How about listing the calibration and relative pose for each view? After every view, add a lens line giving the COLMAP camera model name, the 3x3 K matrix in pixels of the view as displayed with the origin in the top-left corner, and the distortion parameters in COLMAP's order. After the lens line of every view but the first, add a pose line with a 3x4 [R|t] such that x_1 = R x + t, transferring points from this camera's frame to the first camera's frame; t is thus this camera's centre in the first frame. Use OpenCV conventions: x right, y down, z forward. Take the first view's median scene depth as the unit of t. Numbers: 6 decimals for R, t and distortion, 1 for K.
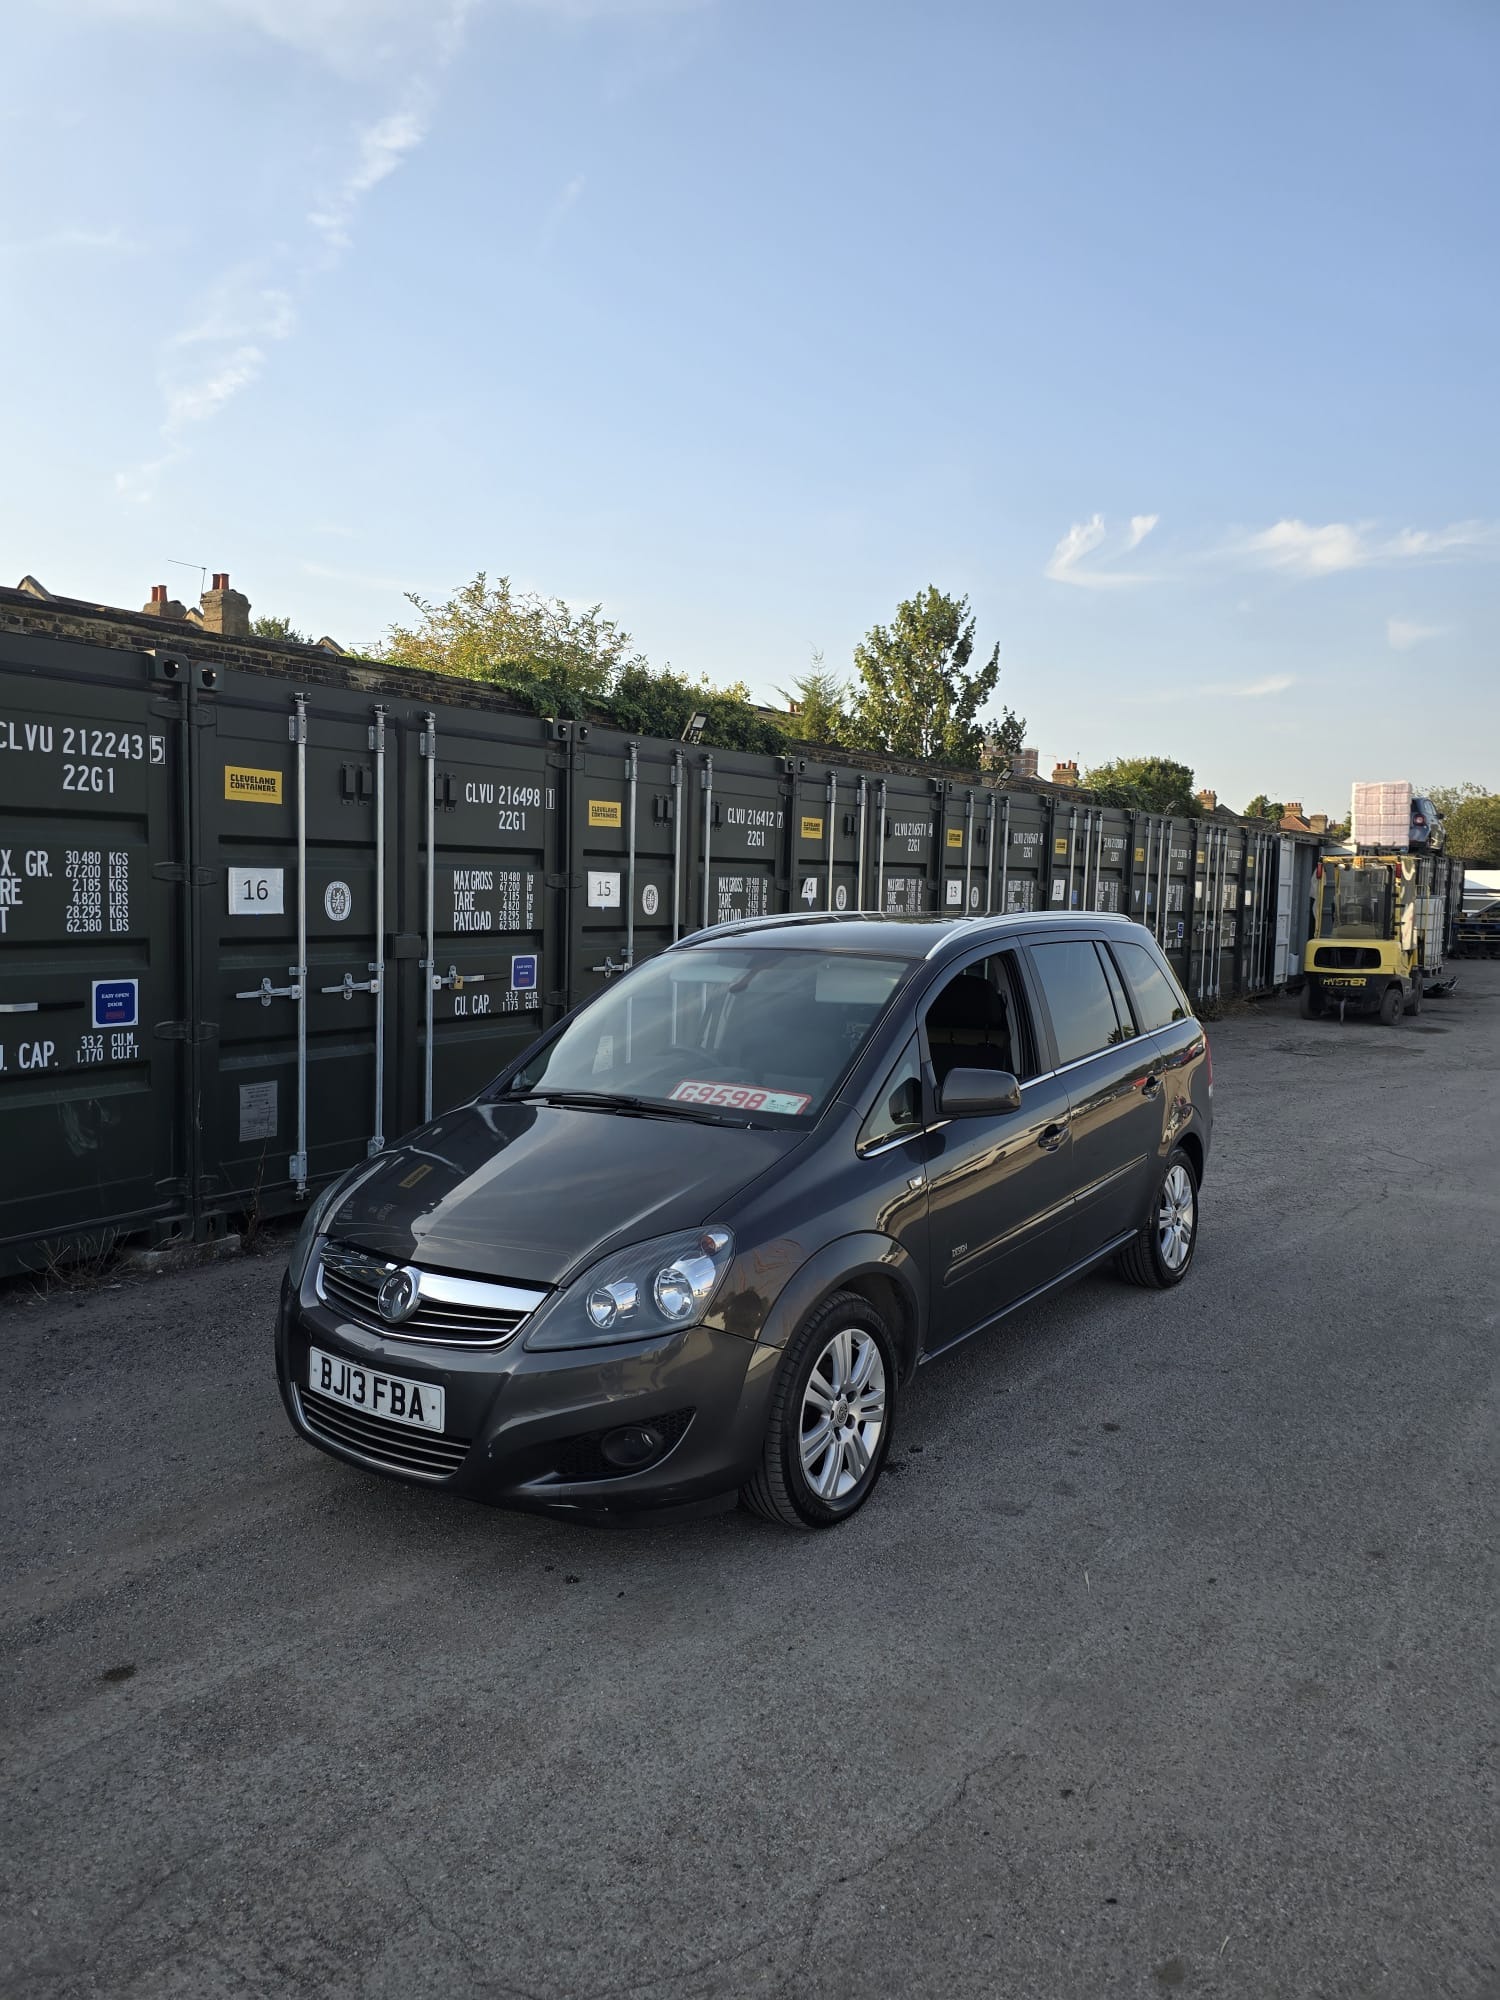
lens RADIAL K [[1334.9, 0, 742.3], [0, 1334.9, 978.5], [0, 0, 1]] dist [0.074818, -0.068786]
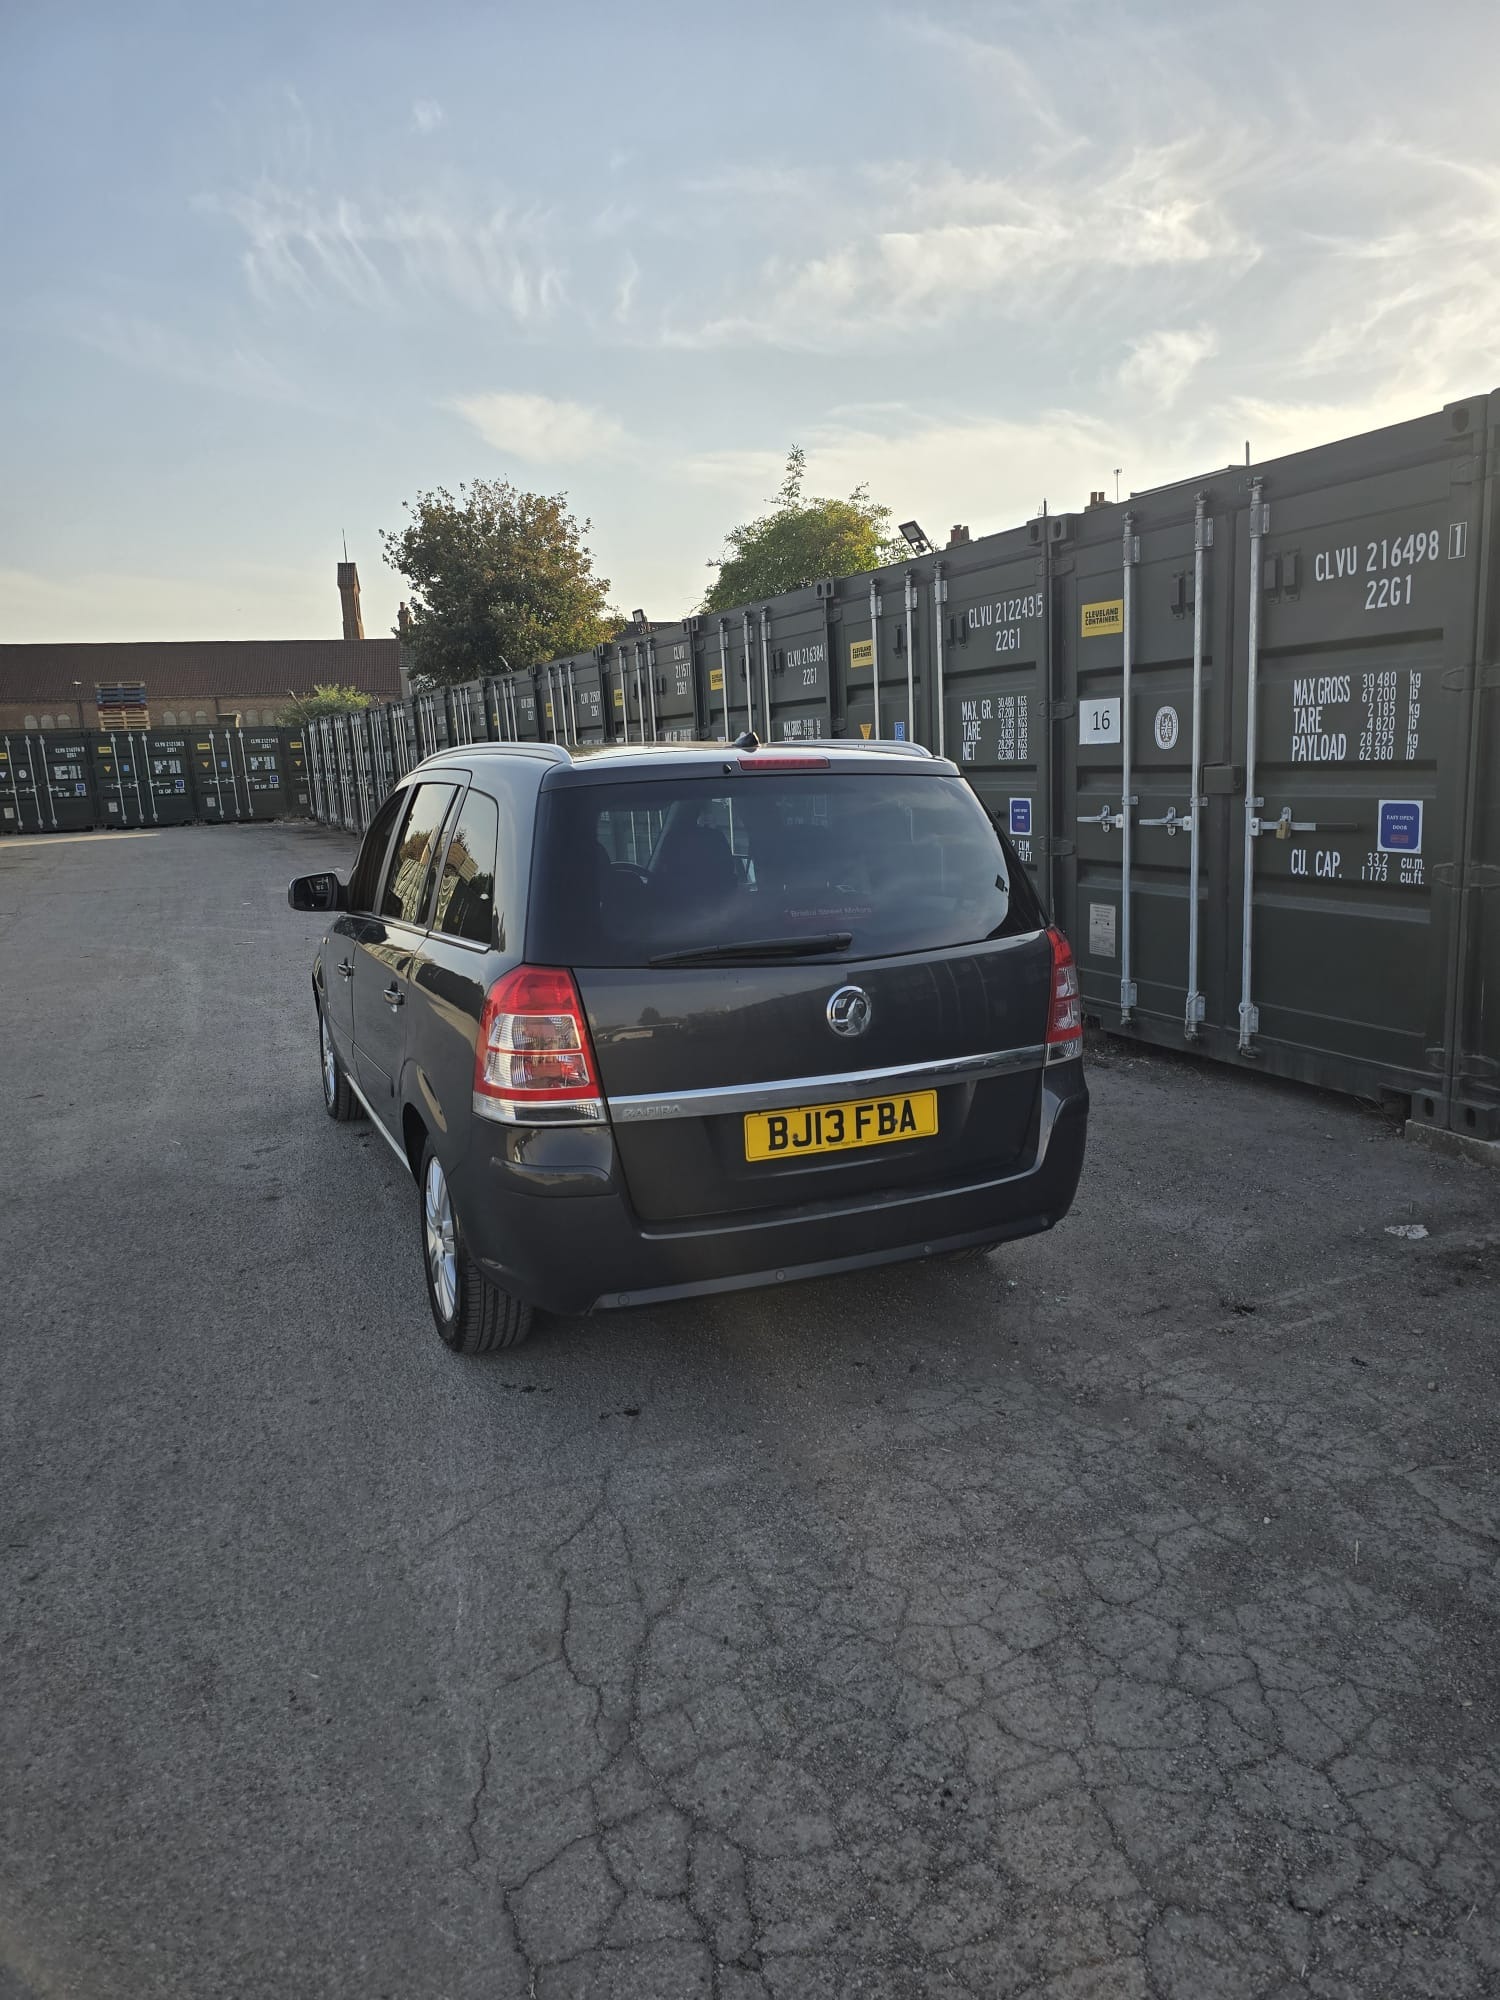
lens RADIAL K [[1350.0, 0, 778.2], [0, 1350.0, 998.6], [0, 0, 1]] dist [0.073559, -0.069046]
pose [[-0.492647, 0.162151, -0.854989, 0.807503], [-0.028420, 0.978965, 0.202039, -0.068437], [0.869765, 0.123833, -0.477676, 1.493029]]
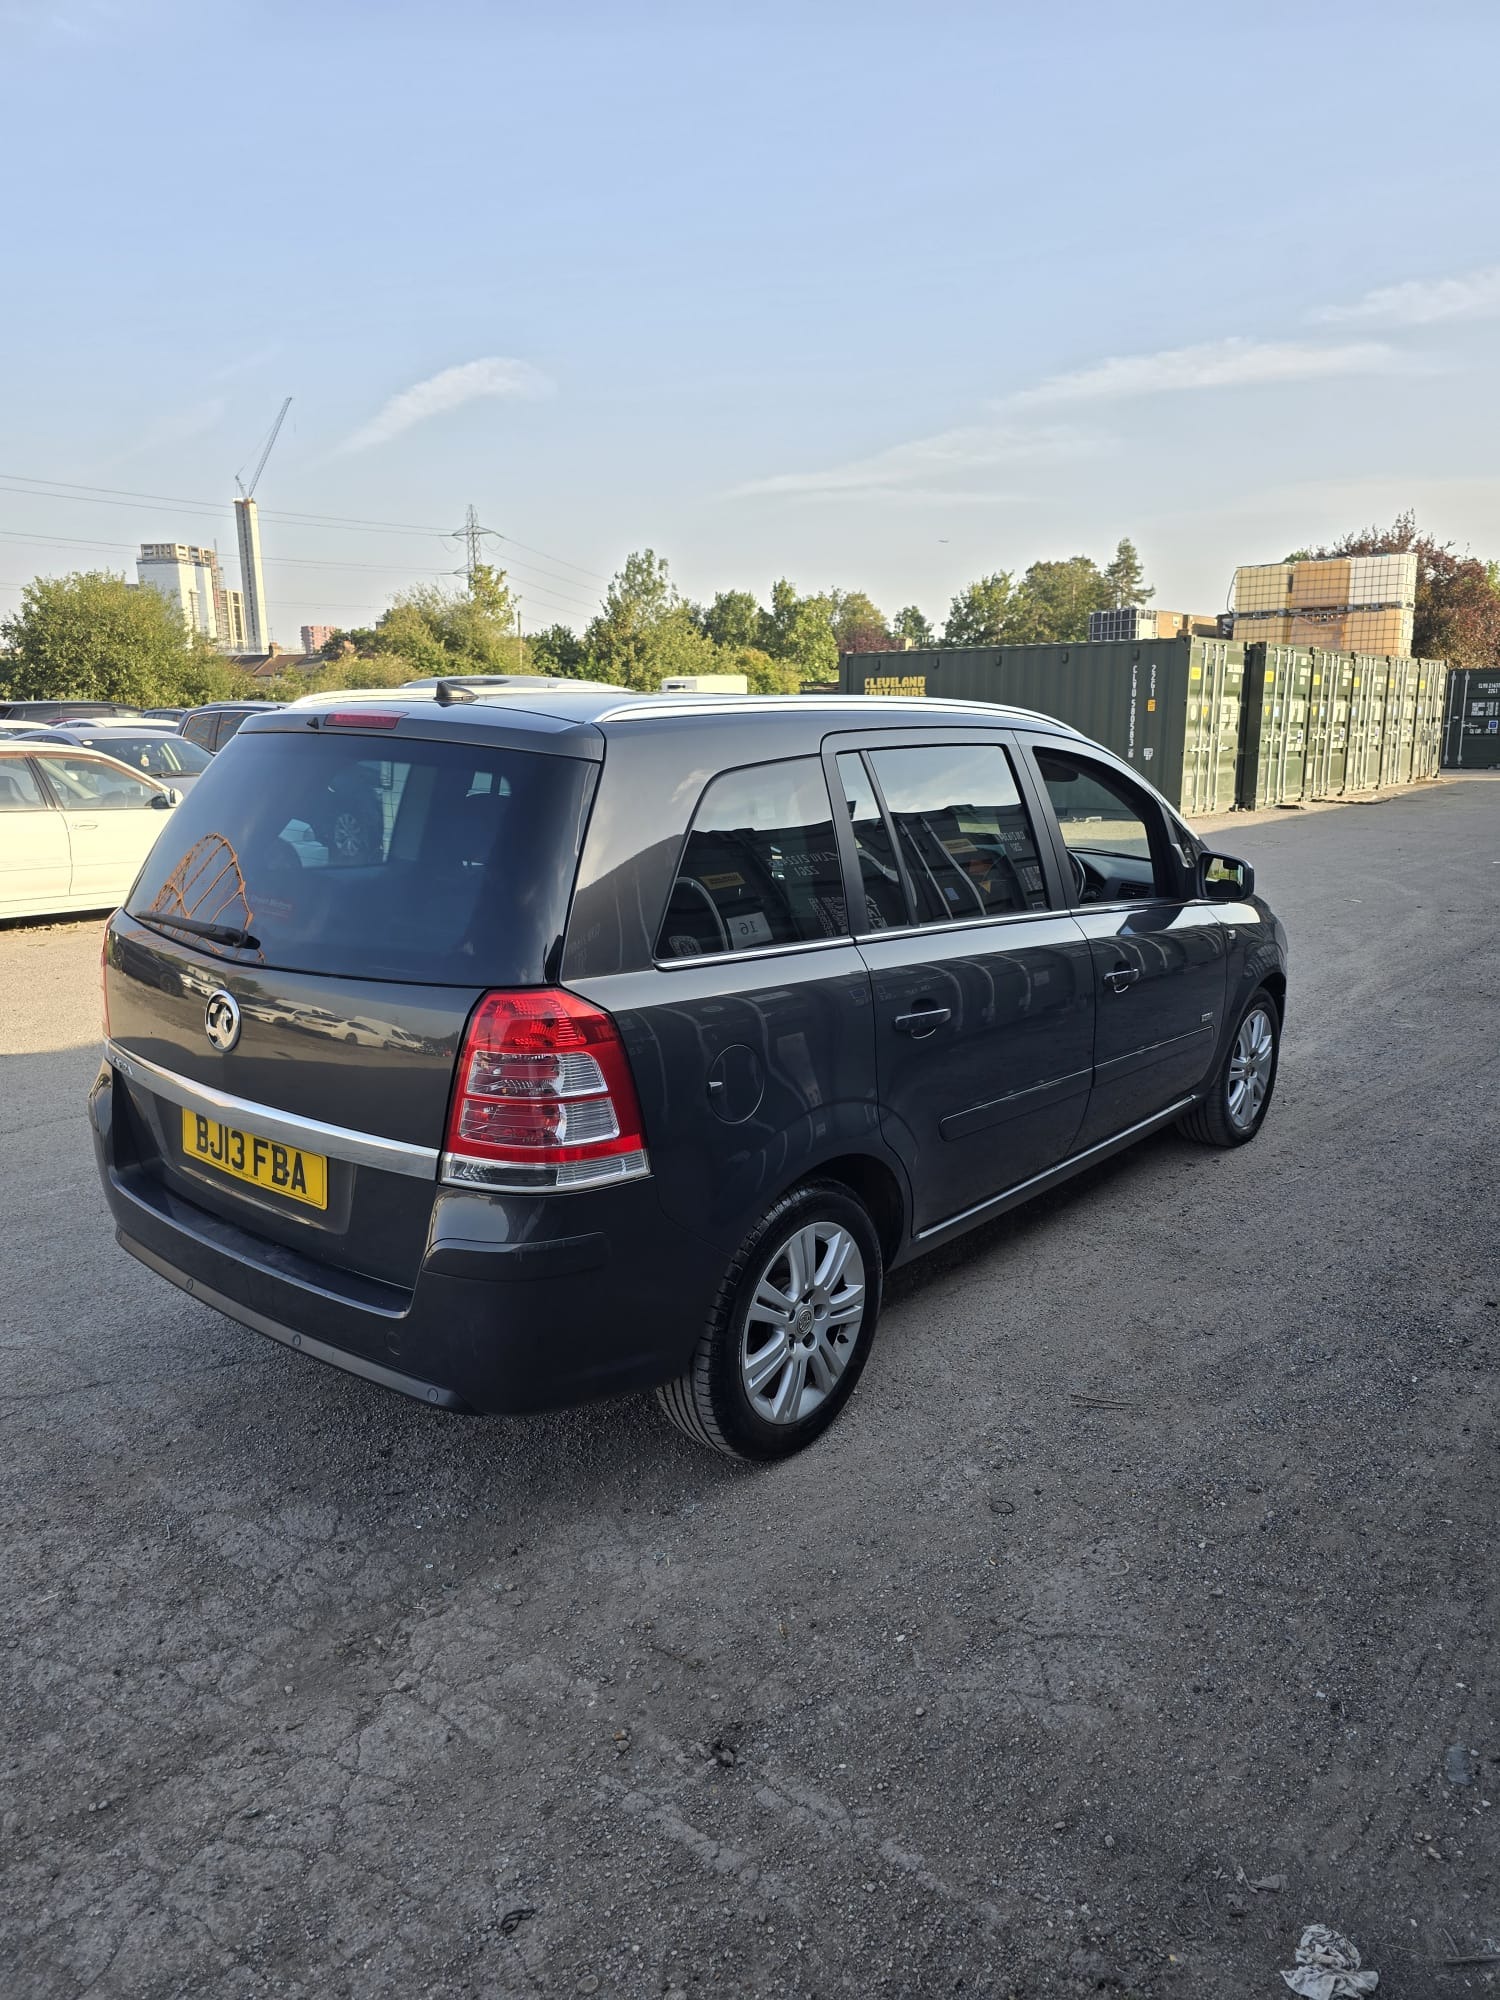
lens RADIAL K [[1311.5, 0, 788.3], [0, 1311.5, 1032.5], [0, 0, 1]] dist [0.091538, -0.075743]
pose [[-0.999288, -0.025268, 0.028020, 0.091296], [-0.015580, 0.952710, 0.303482, -0.089609], [-0.034364, 0.302830, -0.952425, 1.686883]]
